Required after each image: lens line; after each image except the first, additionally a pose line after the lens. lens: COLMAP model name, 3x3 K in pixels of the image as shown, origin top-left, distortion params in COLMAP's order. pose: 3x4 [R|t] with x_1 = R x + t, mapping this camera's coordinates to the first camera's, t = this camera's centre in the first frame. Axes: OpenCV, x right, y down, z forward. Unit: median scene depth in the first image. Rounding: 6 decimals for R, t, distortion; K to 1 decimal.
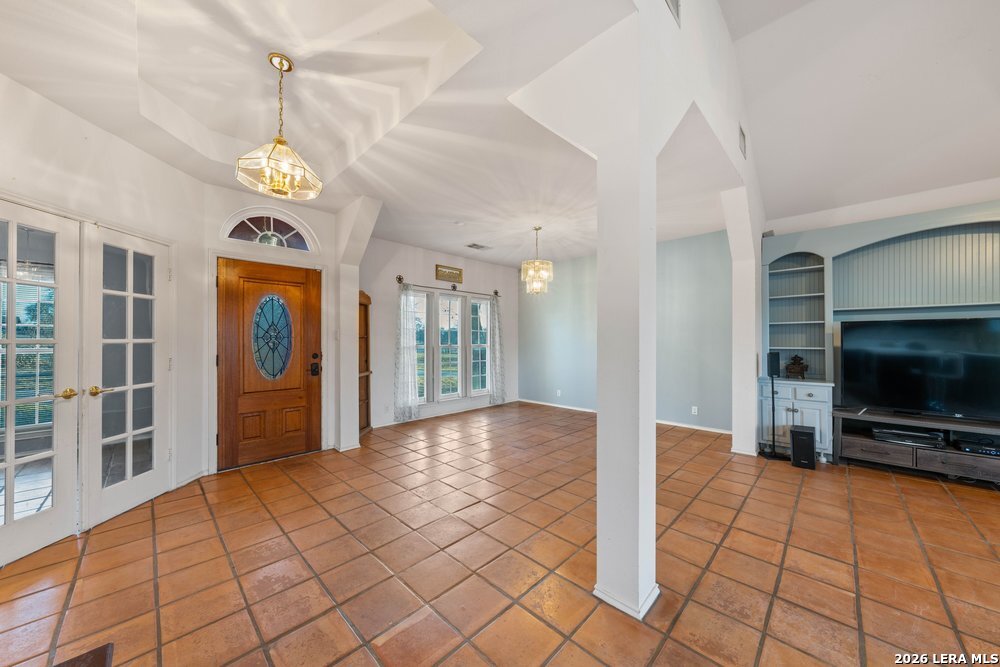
lens RADIAL K [[345.7, 0, 500.9], [0, 345.7, 332.8], [0, 0, 1]] dist [0.001002, -0.000579]
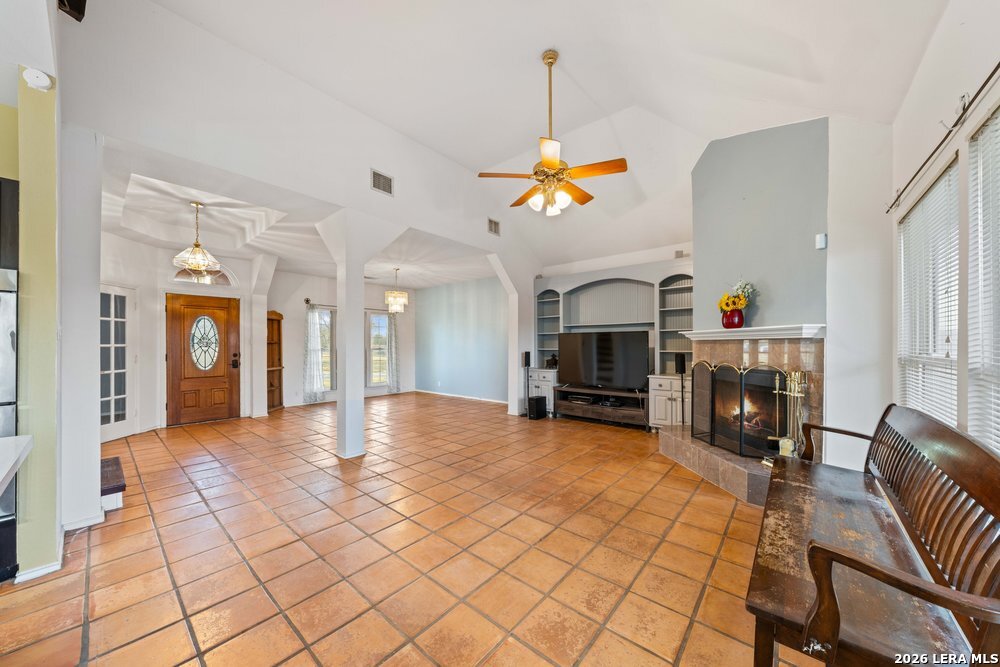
lens RADIAL K [[345.7, 0, 498.6], [0, 345.7, 338.3], [0, 0, 1]] dist [0.001002, -0.000579]
pose [[0.998047, -0.000659, 0.062471, 0.623421], [0.000492, 0.999996, 0.002698, -0.012990], [-0.062472, -0.002662, 0.998043, -0.703166]]
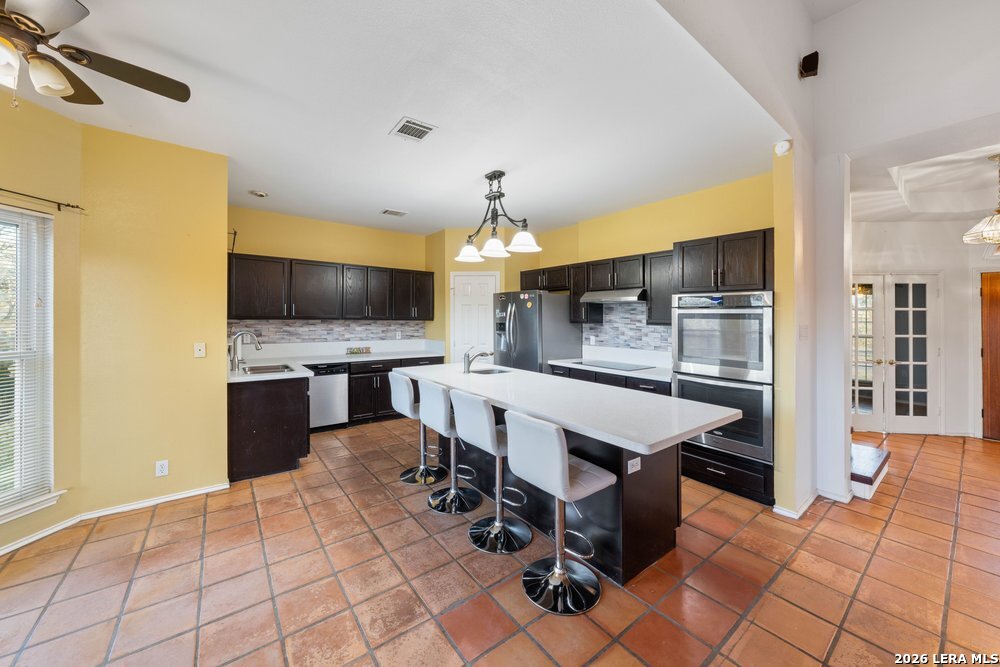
lens RADIAL K [[345.7, 0, 496.7], [0, 345.7, 323.6], [0, 0, 1]] dist [0.001002, -0.000579]
pose [[-0.127549, -0.001305, -0.991831, 0.706735], [0.005812, 0.999981, -0.002063, -0.036924], [0.991815, -0.006027, -0.127539, -0.649617]]
